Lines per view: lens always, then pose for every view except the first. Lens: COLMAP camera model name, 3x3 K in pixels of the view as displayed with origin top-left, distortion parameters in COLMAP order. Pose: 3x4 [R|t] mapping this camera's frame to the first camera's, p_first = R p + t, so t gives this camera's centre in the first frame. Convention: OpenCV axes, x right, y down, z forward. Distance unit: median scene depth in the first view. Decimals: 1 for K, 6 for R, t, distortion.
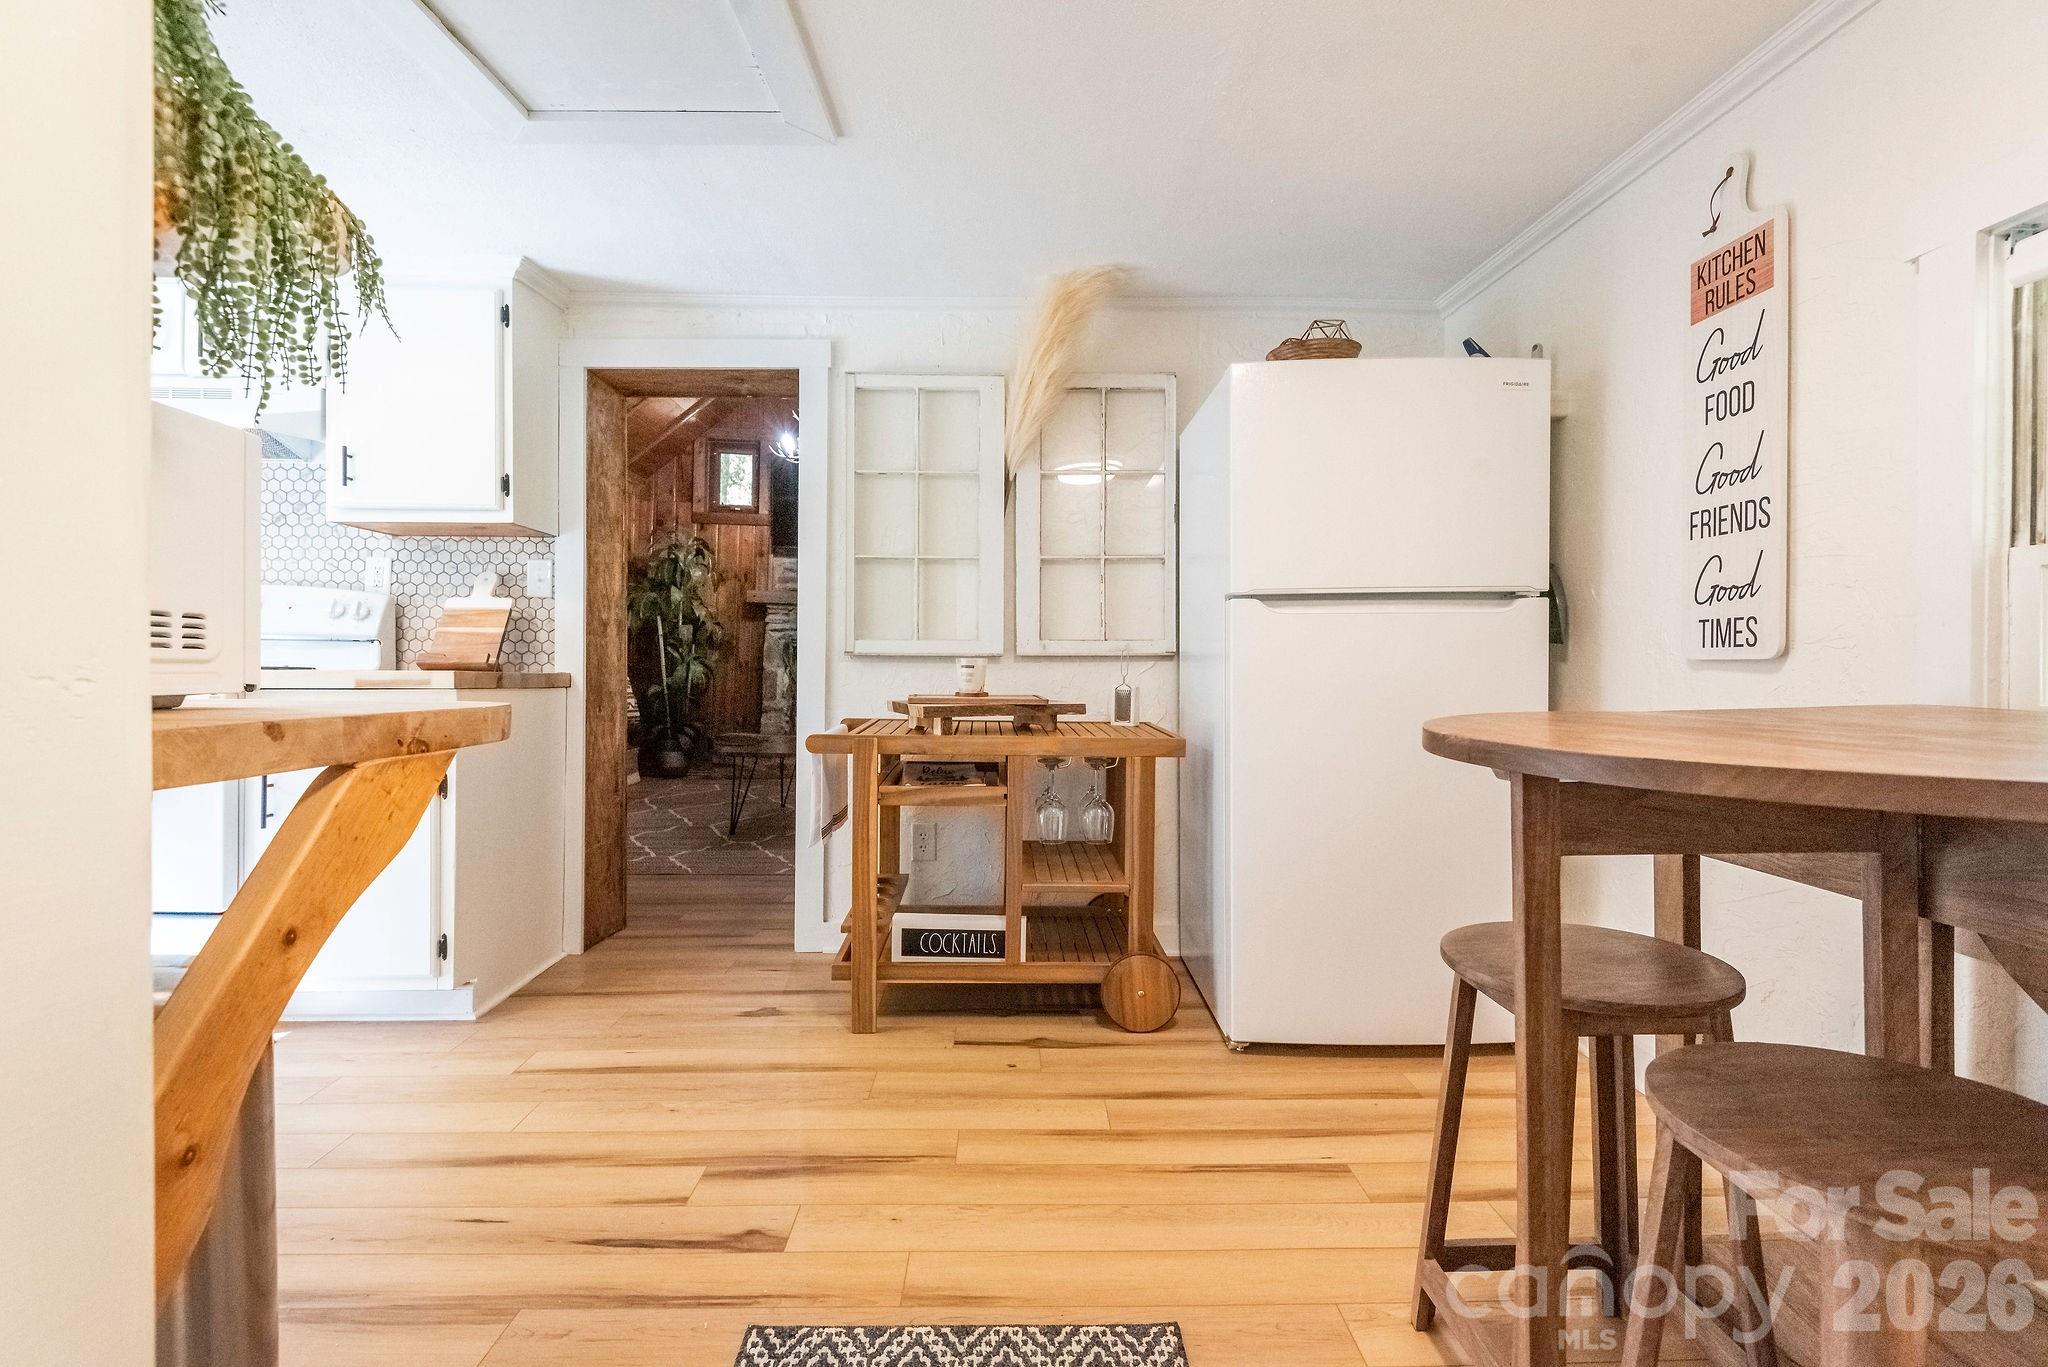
lens RADIAL K [[942.2, 0, 1075.7], [0, 942.2, 683.8], [0, 0, 1]] dist [0.027821, -0.019262]
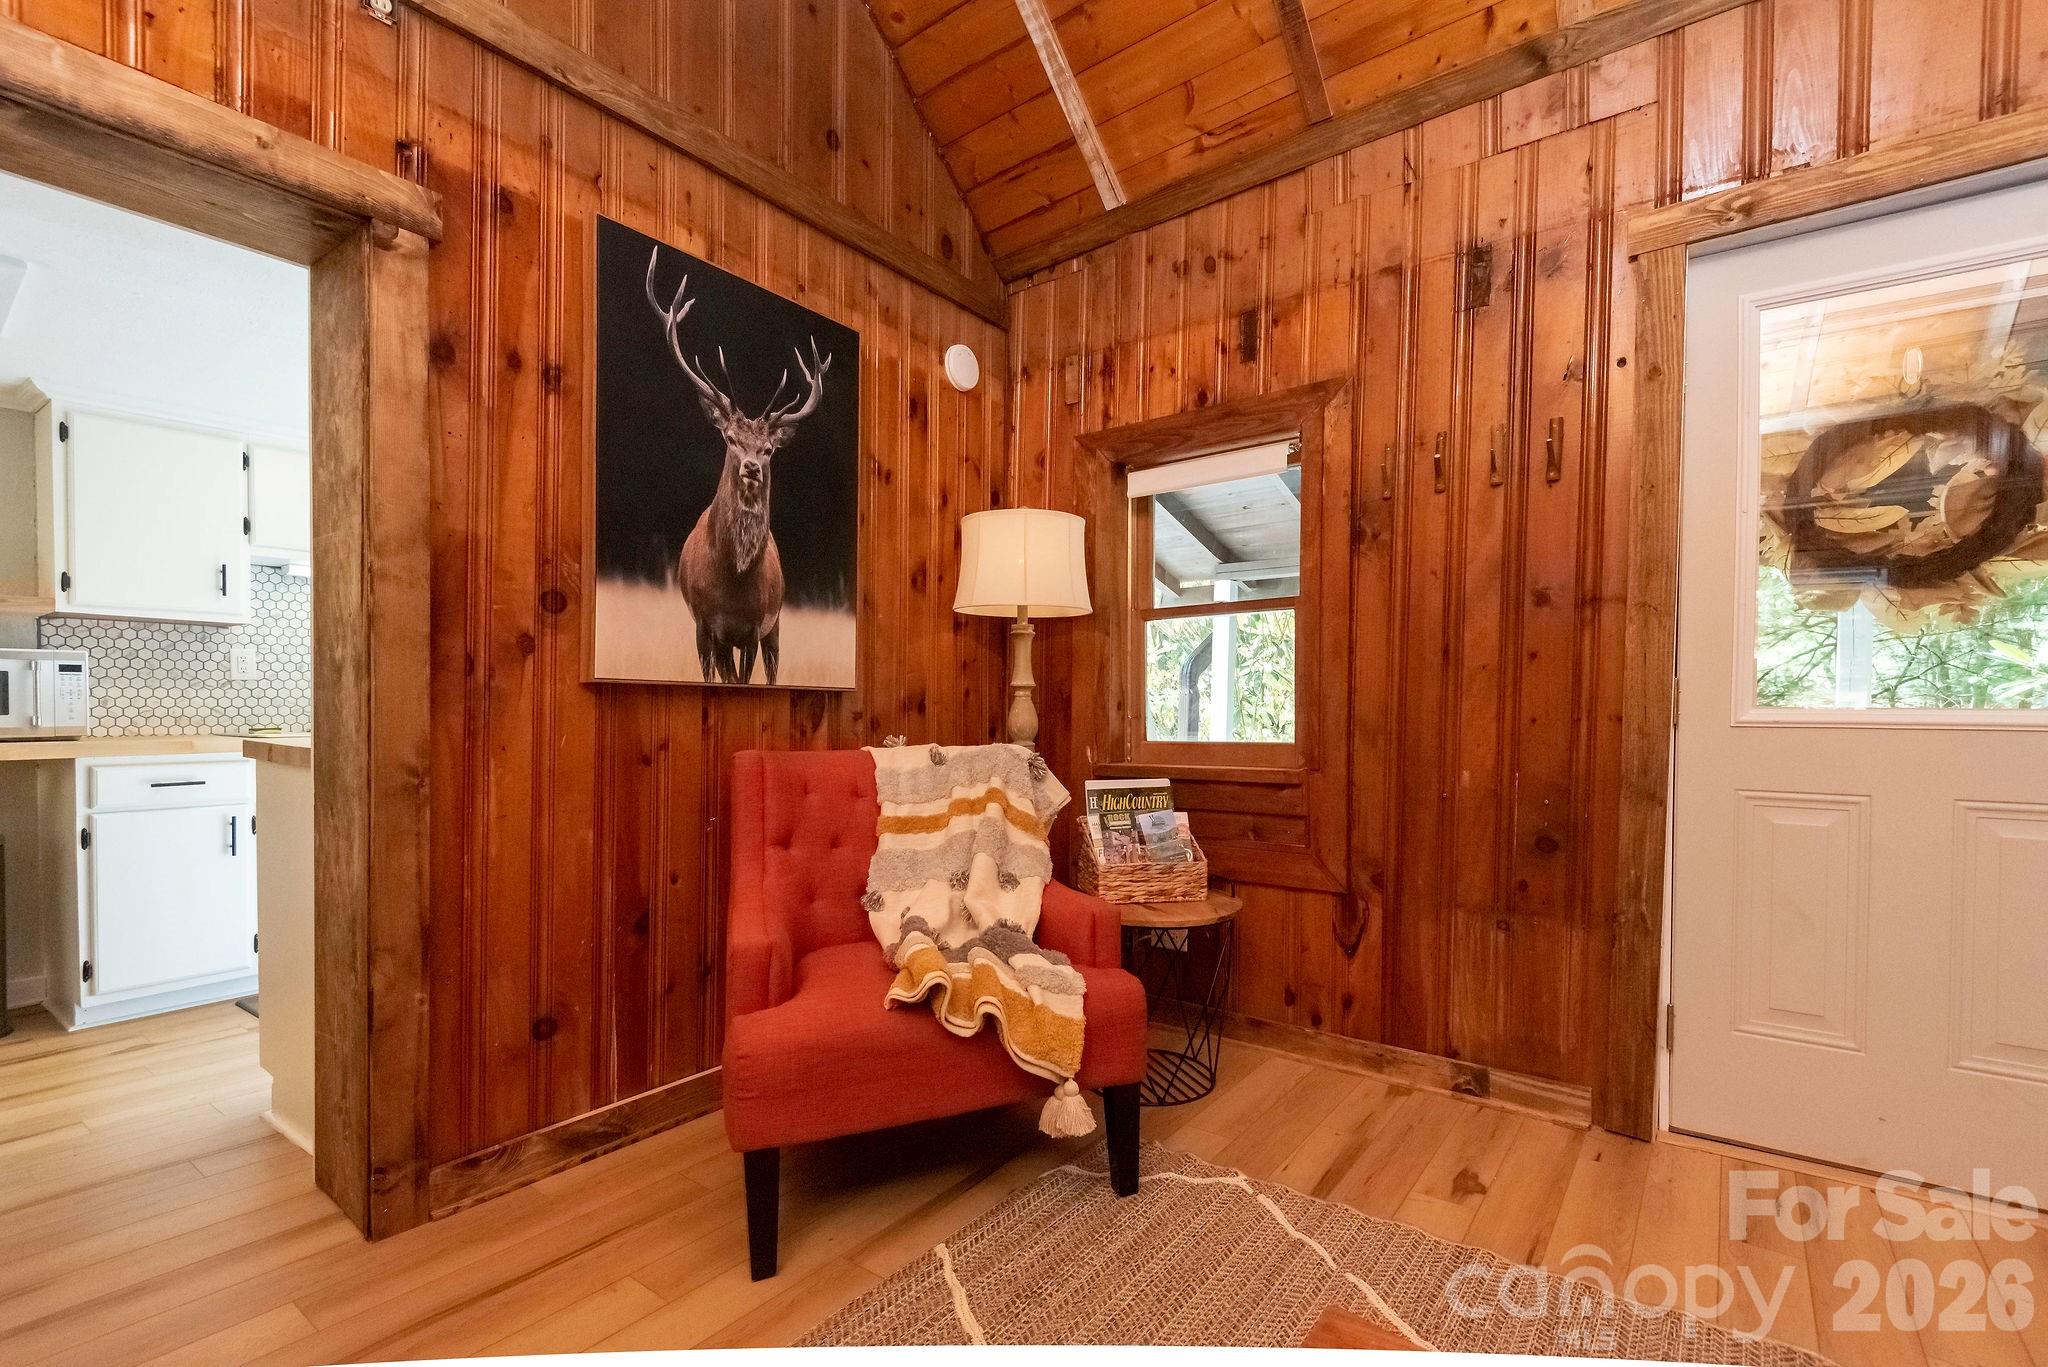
lens RADIAL K [[919.3, 0, 1029.6], [0, 919.3, 719.8], [0, 0, 1]] dist [0.027450, -0.018159]
pose [[-0.648371, 0.001867, -0.761322, -0.133595], [-0.019332, 0.999634, 0.018916, -0.019961], [0.761079, 0.026982, -0.648098, 0.666815]]
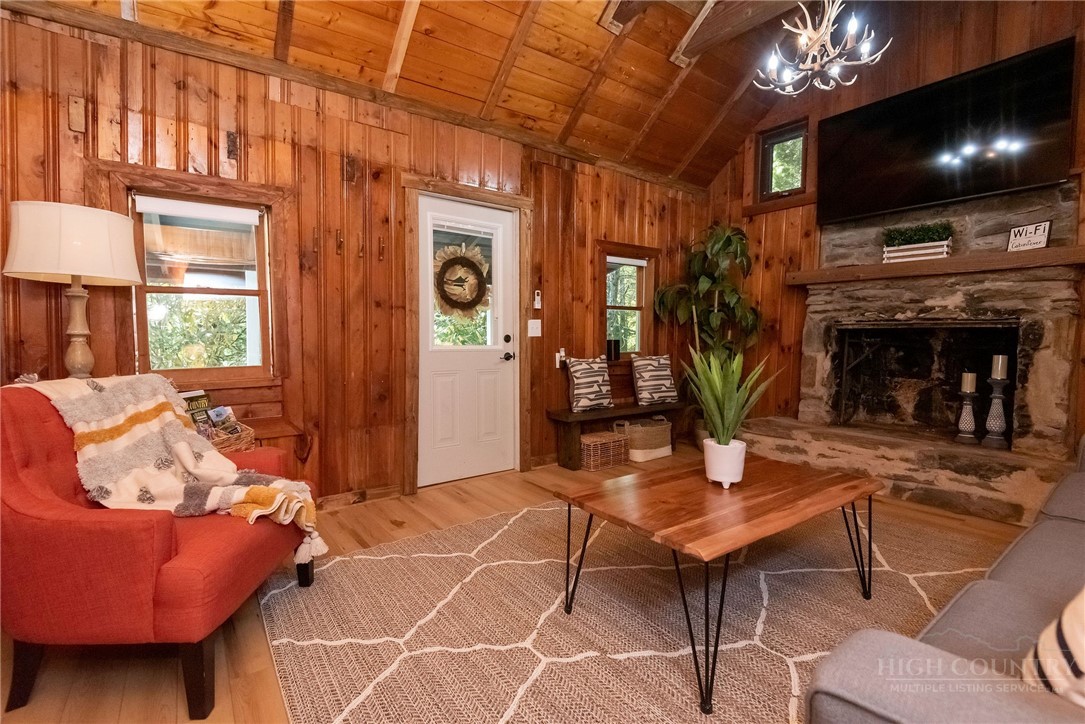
lens RADIAL K [[493.5, 0, 541.3], [0, 493.5, 359.3], [0, 0, 1]] dist [0.028963, -0.019055]
pose [[0.538369, 0.016974, -0.842538, -0.048529], [-0.002693, 0.999827, 0.018422, -0.018500], [0.842705, -0.007649, 0.538321, 0.504032]]
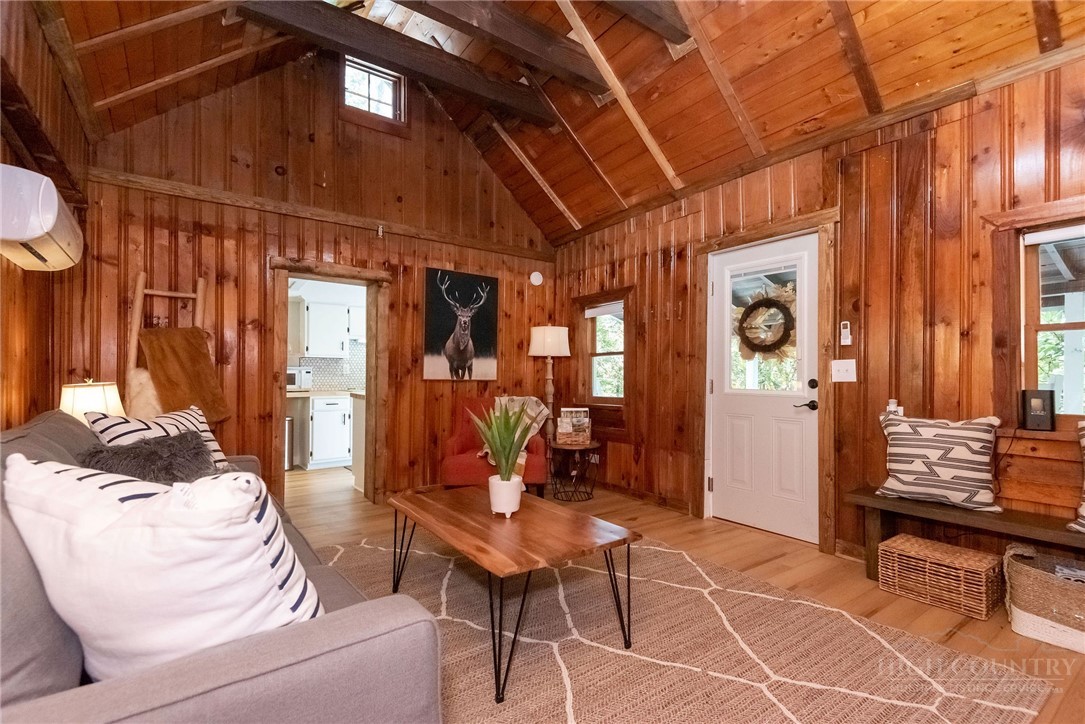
lens RADIAL K [[495.7, 0, 542.3], [0, 495.7, 367.6], [0, 0, 1]] dist [0.026326, -0.018051]
pose [[-0.847304, -0.017770, -0.530811, -0.068392], [-0.017979, 0.999827, -0.004773, -0.036202], [0.530804, 0.005499, -0.847477, 0.944487]]
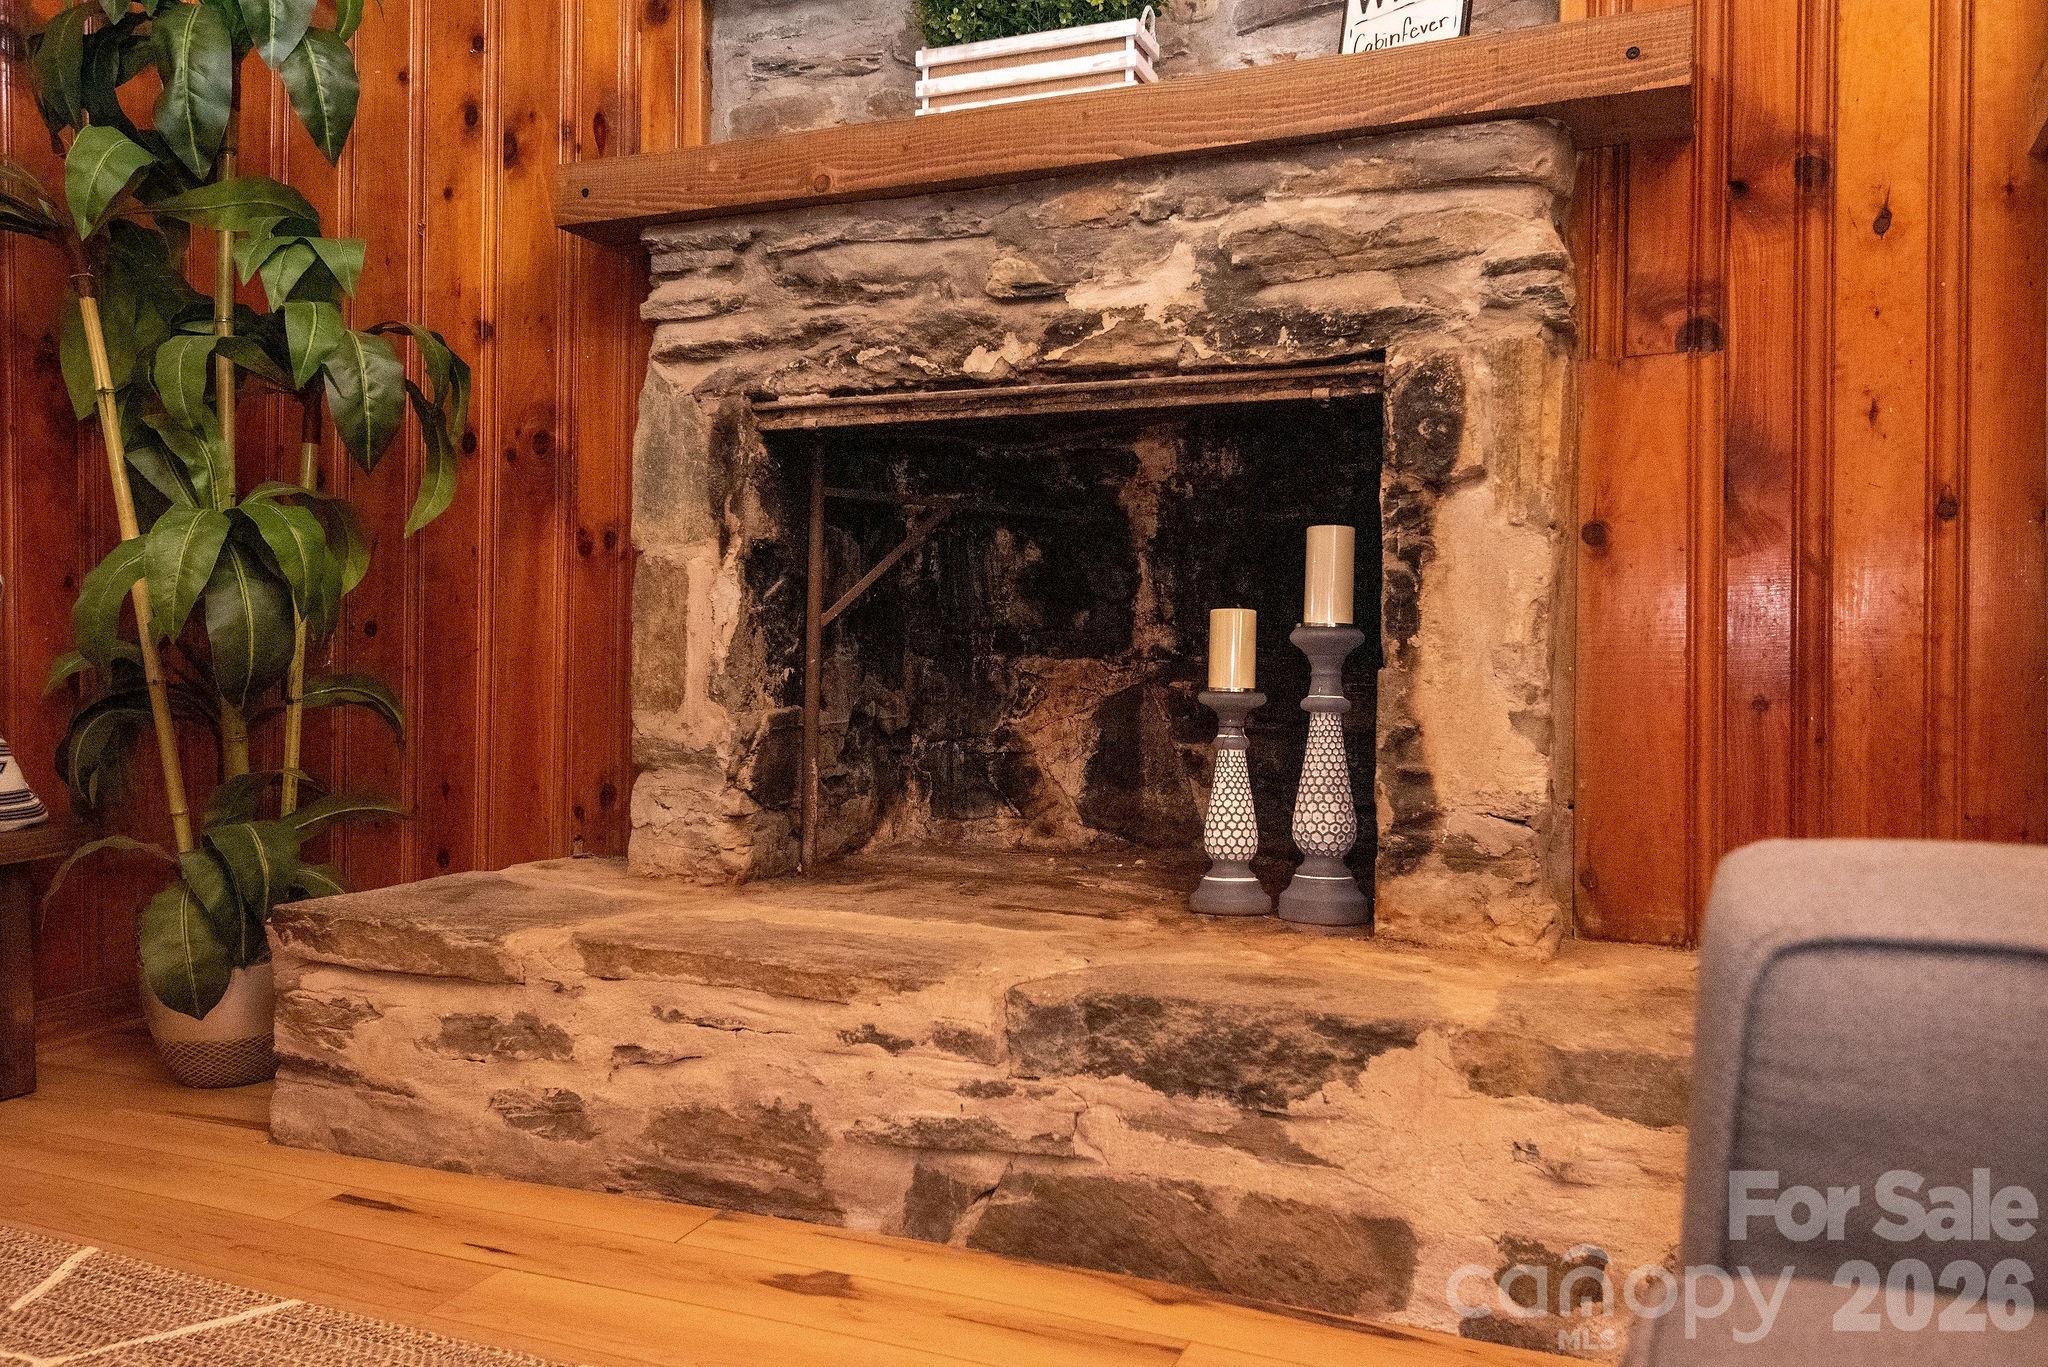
lens RADIAL K [[1542.2, 0, 1029.8], [0, 1542.2, 676.1], [0, 0, 1]] dist [0.036343, -0.034056]
pose [[0.880491, -0.009134, -0.473976, -0.099320], [0.020345, 0.999621, 0.018530, 0.006092], [0.473627, -0.025958, 0.880343, 0.744683]]
